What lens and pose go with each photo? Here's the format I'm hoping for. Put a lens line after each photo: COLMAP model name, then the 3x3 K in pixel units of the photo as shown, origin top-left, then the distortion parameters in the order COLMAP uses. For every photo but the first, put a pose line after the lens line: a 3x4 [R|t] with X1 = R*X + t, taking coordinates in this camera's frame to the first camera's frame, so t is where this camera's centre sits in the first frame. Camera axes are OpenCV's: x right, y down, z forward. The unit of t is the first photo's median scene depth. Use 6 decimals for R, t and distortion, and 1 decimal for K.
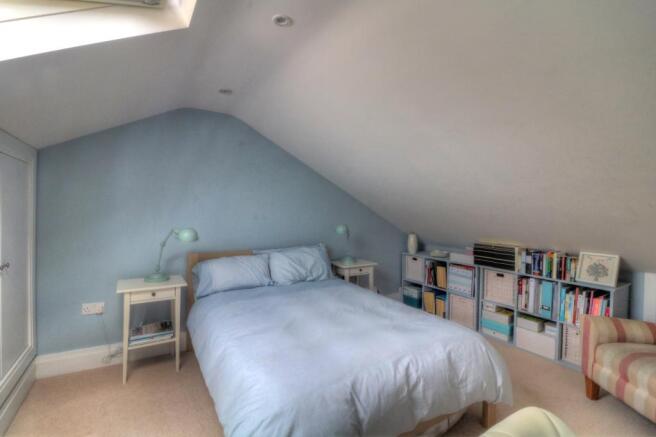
lens RADIAL K [[304.6, 0, 327.8], [0, 304.6, 218.3], [0, 0, 1]] dist [-0.004240, -0.000243]
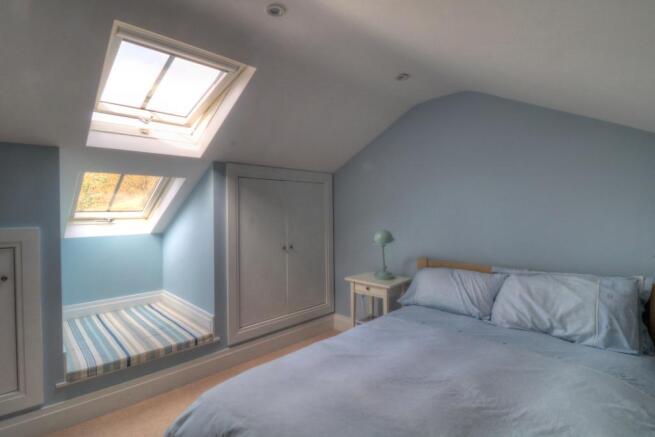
lens RADIAL K [[323.2, 0, 326.4], [0, 323.2, 217.1], [0, 0, 1]] dist [-0.003530, -0.000870]
pose [[0.192917, -0.004377, -0.981205, 0.438933], [-0.007453, 0.999955, -0.005926, -0.002020], [0.981187, 0.008456, 0.192876, 0.493591]]
